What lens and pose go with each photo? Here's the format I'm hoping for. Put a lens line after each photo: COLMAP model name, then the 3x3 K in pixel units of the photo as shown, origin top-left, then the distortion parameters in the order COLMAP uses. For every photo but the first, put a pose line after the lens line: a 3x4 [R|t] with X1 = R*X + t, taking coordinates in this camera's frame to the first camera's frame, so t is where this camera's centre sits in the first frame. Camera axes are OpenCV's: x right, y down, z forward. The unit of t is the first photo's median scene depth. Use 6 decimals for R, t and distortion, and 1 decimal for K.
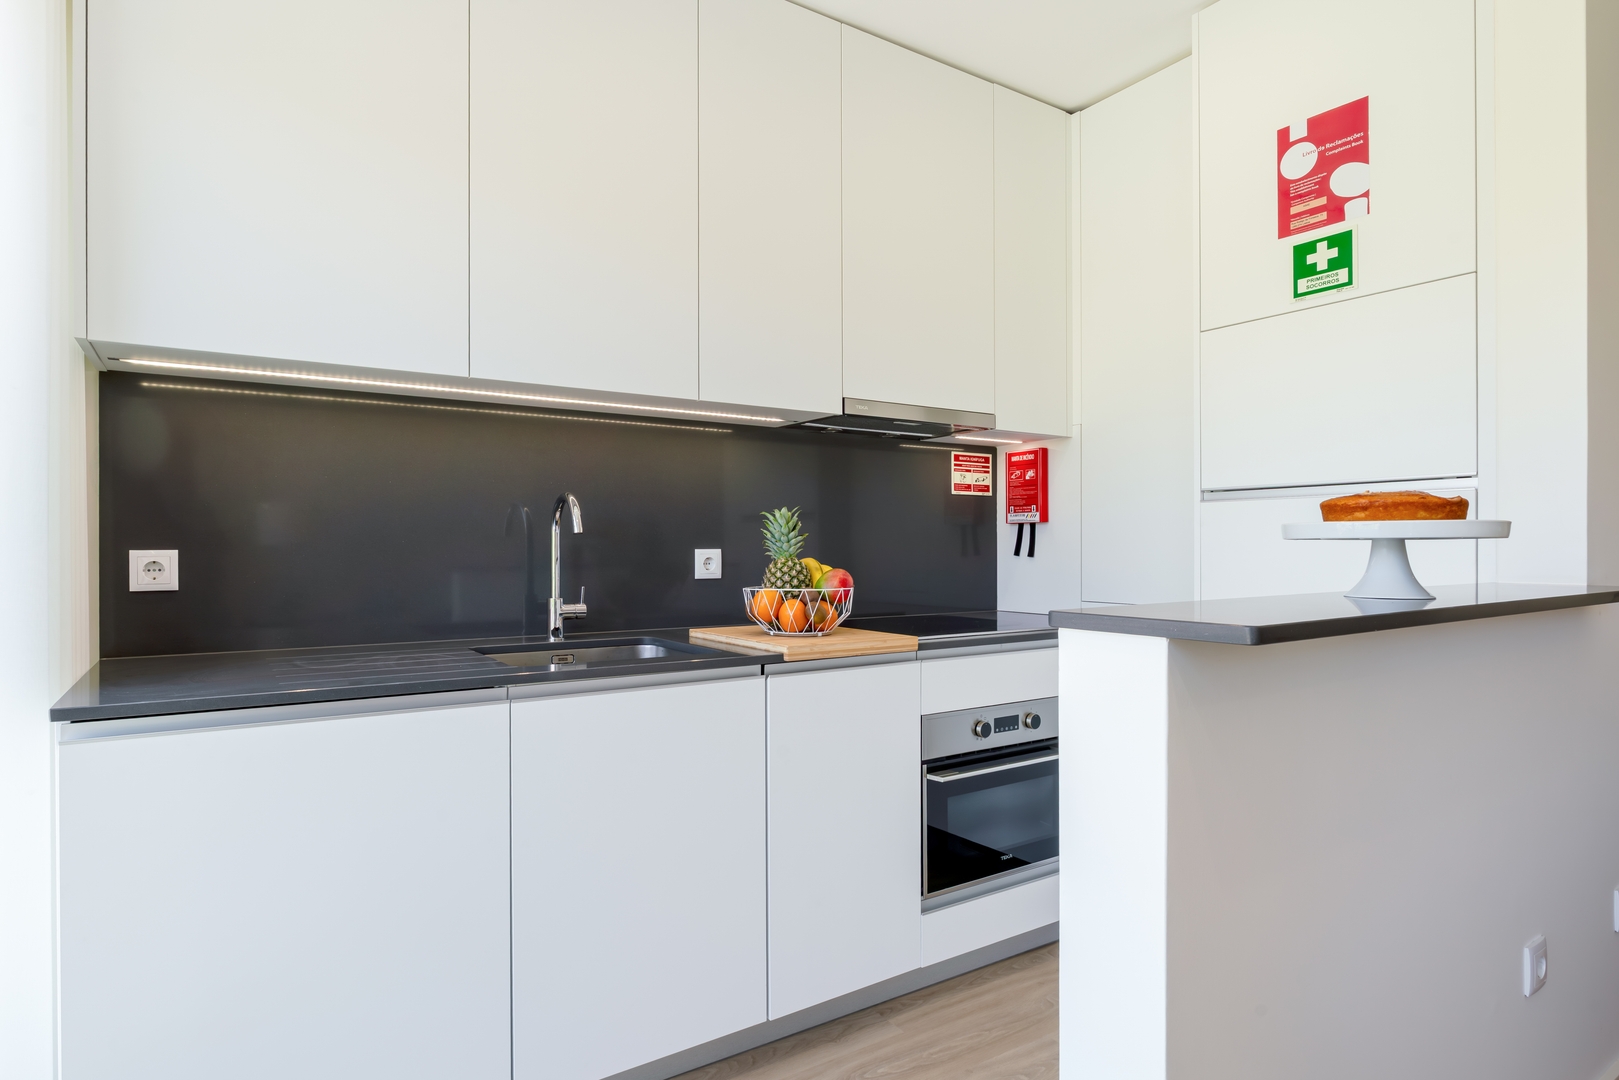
lens RADIAL K [[923.9, 0, 846.0], [0, 923.9, 533.1], [0, 0, 1]] dist [-0.010789, 0.003941]
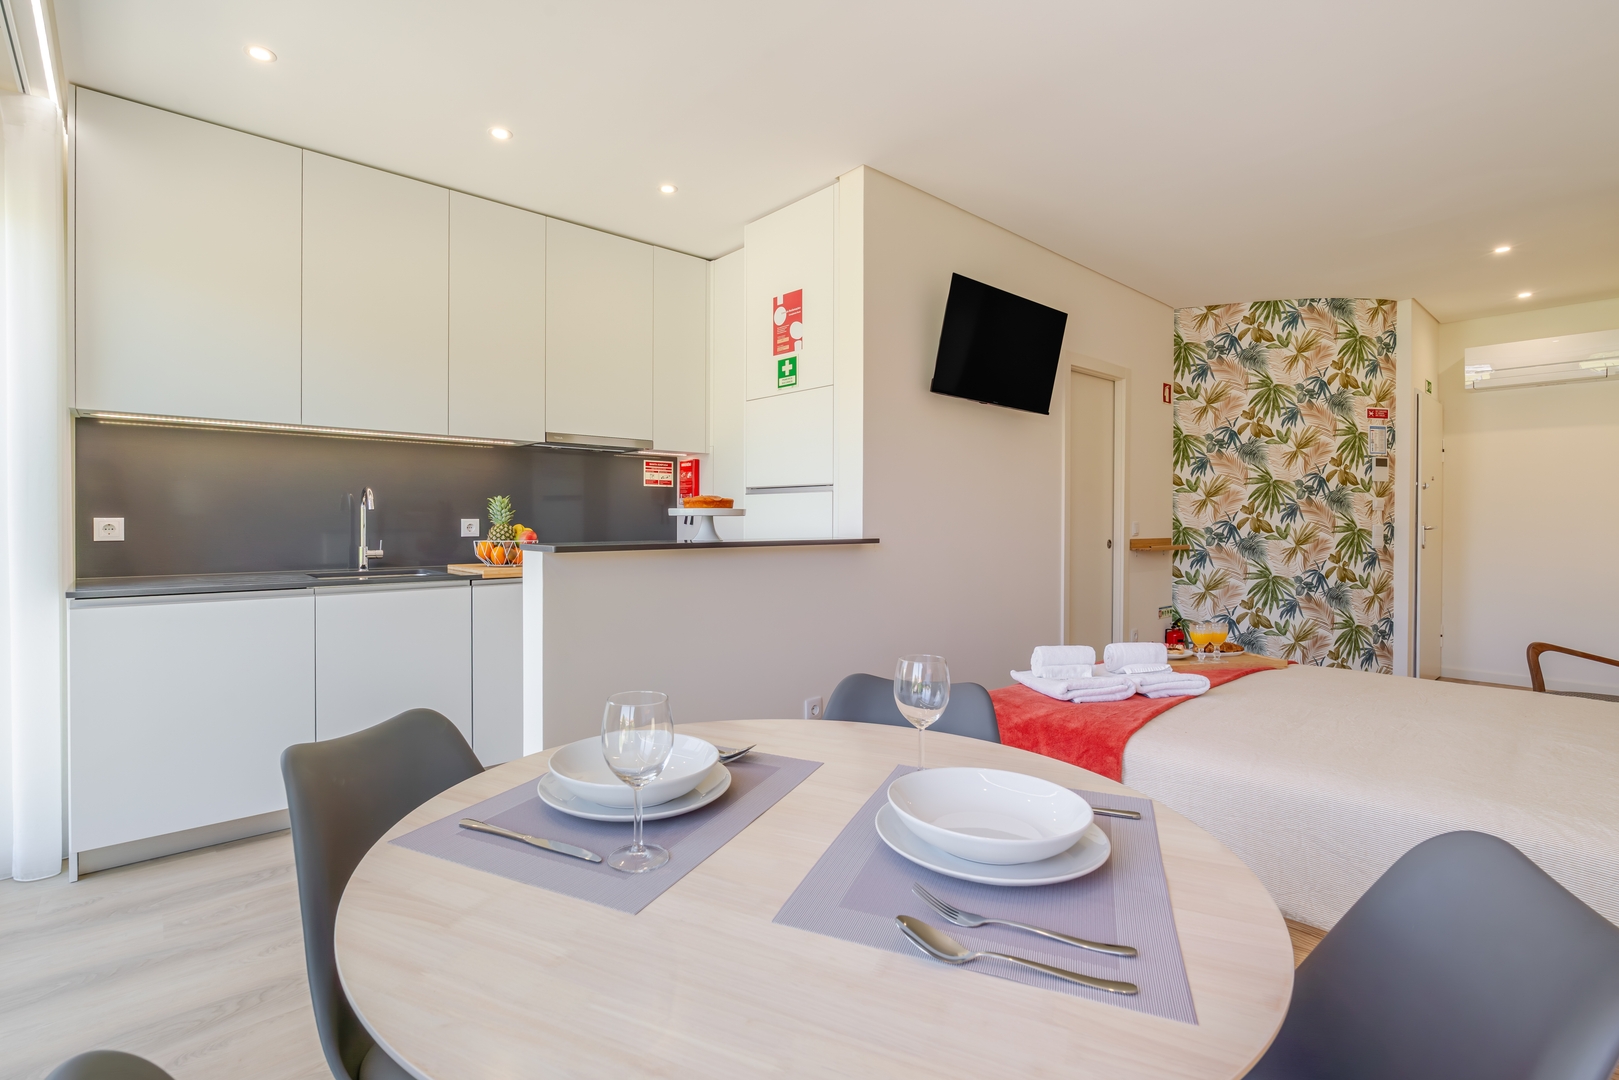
lens RADIAL K [[757.3, 0, 820.4], [0, 757.3, 513.6], [0, 0, 1]] dist [-0.012092, 0.001648]
pose [[0.987994, 0.003963, 0.154441, 0.330212], [-0.004264, 0.999990, 0.001615, 0.001886], [-0.154433, -0.002254, 0.988001, -0.557116]]
